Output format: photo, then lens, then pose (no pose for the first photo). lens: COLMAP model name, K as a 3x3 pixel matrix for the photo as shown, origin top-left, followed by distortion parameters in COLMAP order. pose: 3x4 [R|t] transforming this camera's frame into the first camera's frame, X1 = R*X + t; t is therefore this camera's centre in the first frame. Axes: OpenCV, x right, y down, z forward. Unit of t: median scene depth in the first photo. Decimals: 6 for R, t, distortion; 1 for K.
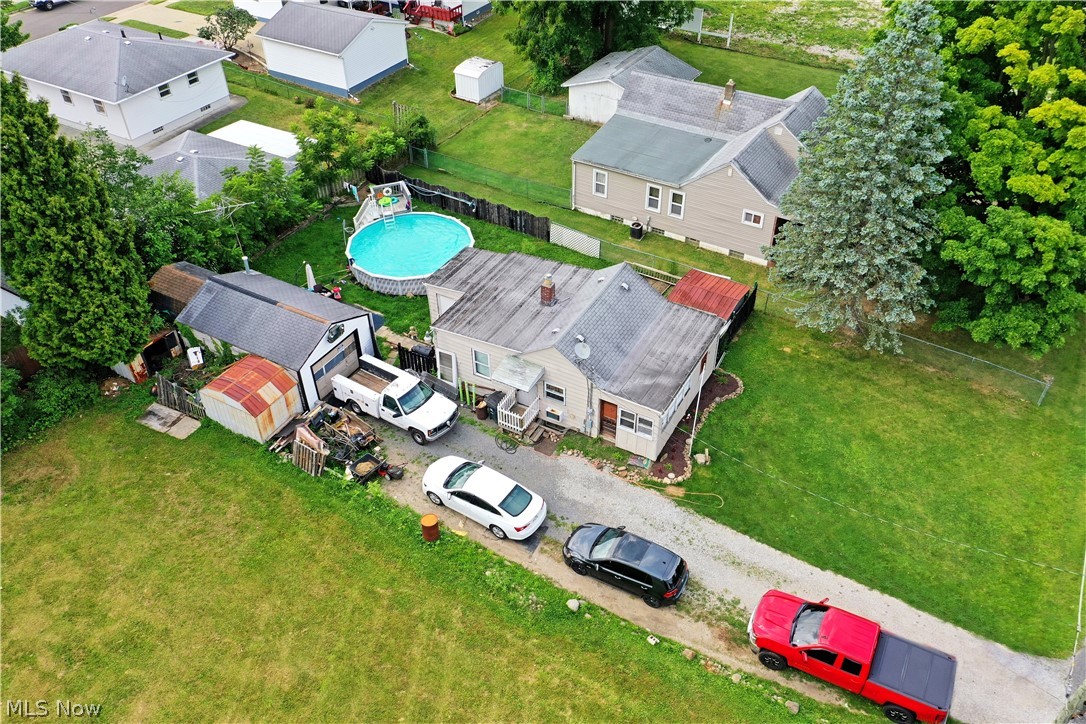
lens RADIAL K [[863.9, 0, 538.1], [0, 863.9, 359.6], [0, 0, 1]] dist [0.022035, -0.000758]
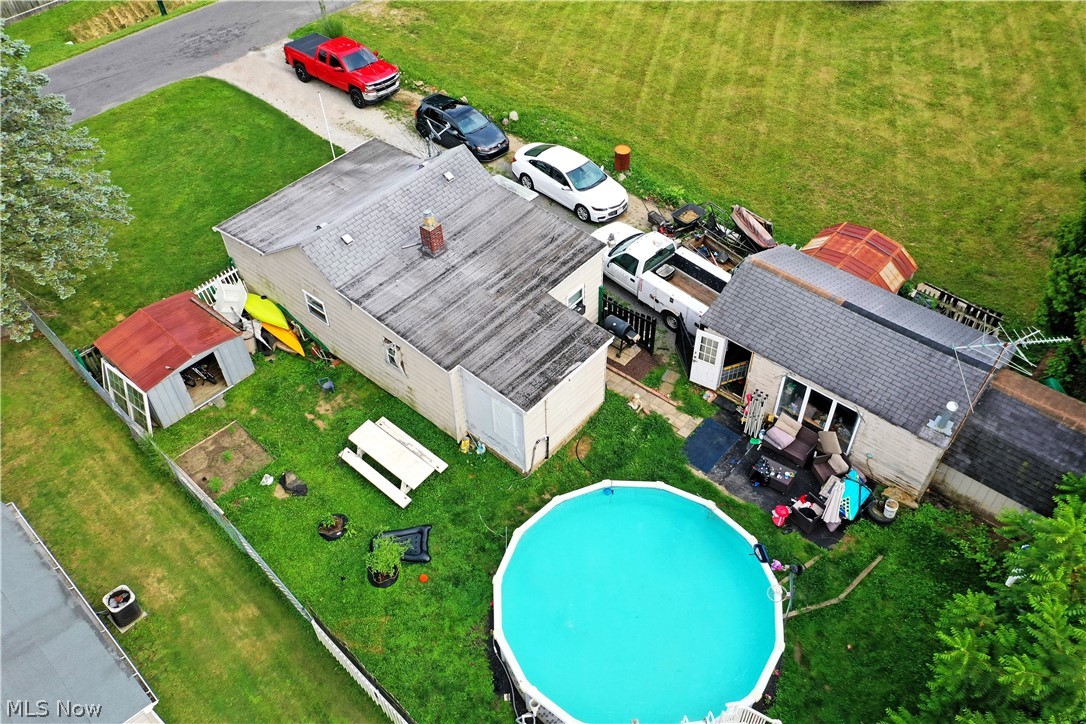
lens RADIAL K [[863.9, 0, 538.1], [0, 863.9, 359.6], [0, 0, 1]] dist [0.022035, -0.000758]
pose [[-0.979164, -0.115757, 0.166849, -0.191037], [0.155249, 0.102933, 0.982498, -0.707888], [-0.130905, 0.987930, -0.082817, 1.113385]]
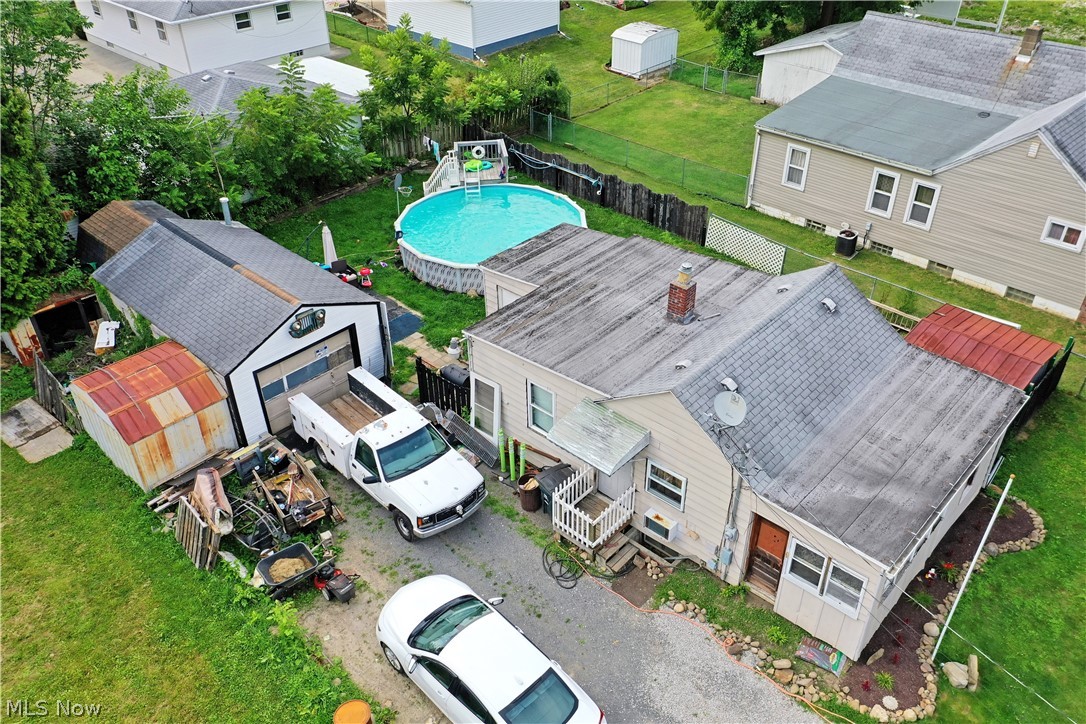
lens RADIAL K [[863.9, 0, 538.1], [0, 863.9, 359.6], [0, 0, 1]] dist [0.022035, -0.000758]
pose [[0.974146, 0.131804, -0.183488, 0.027707], [-0.145046, 0.987564, -0.060663, 0.006820], [0.173210, 0.085709, 0.981148, 0.438702]]
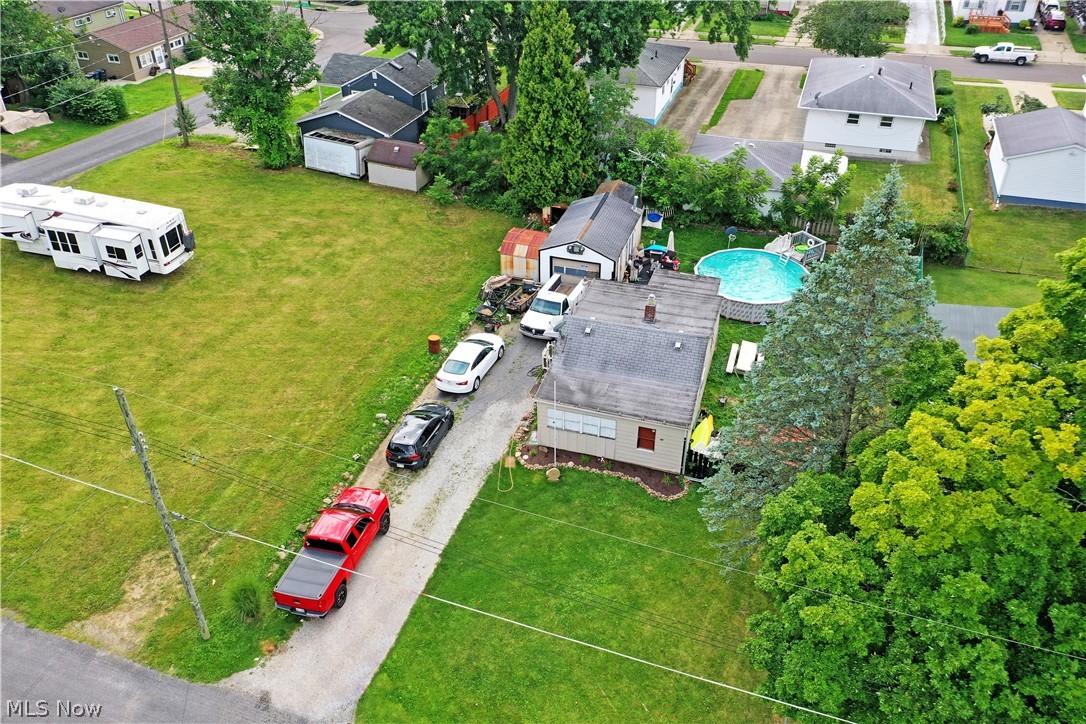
lens RADIAL K [[856.7, 0, 548.3], [0, 856.7, 363.7], [0, 0, 1]] dist [0.036641, -0.001318]
pose [[0.216132, 0.563892, -0.797065, 0.886505], [-0.618387, 0.710808, 0.335187, -0.313129], [0.755569, 0.420450, 0.502332, 0.360552]]
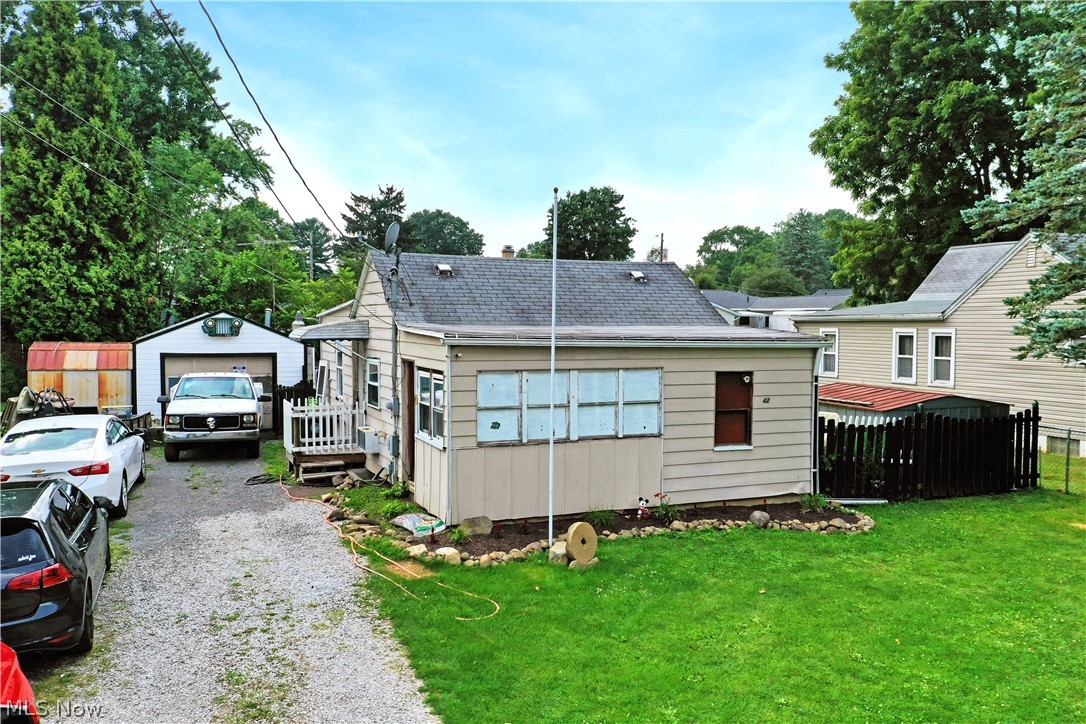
lens RADIAL K [[863.9, 0, 538.1], [0, 863.9, 359.6], [0, 0, 1]] dist [0.022035, -0.000758]
pose [[0.798938, 0.043680, -0.599826, 0.341046], [-0.392747, 0.793217, -0.465357, 0.194866], [0.455465, 0.607371, 0.650886, 0.672003]]
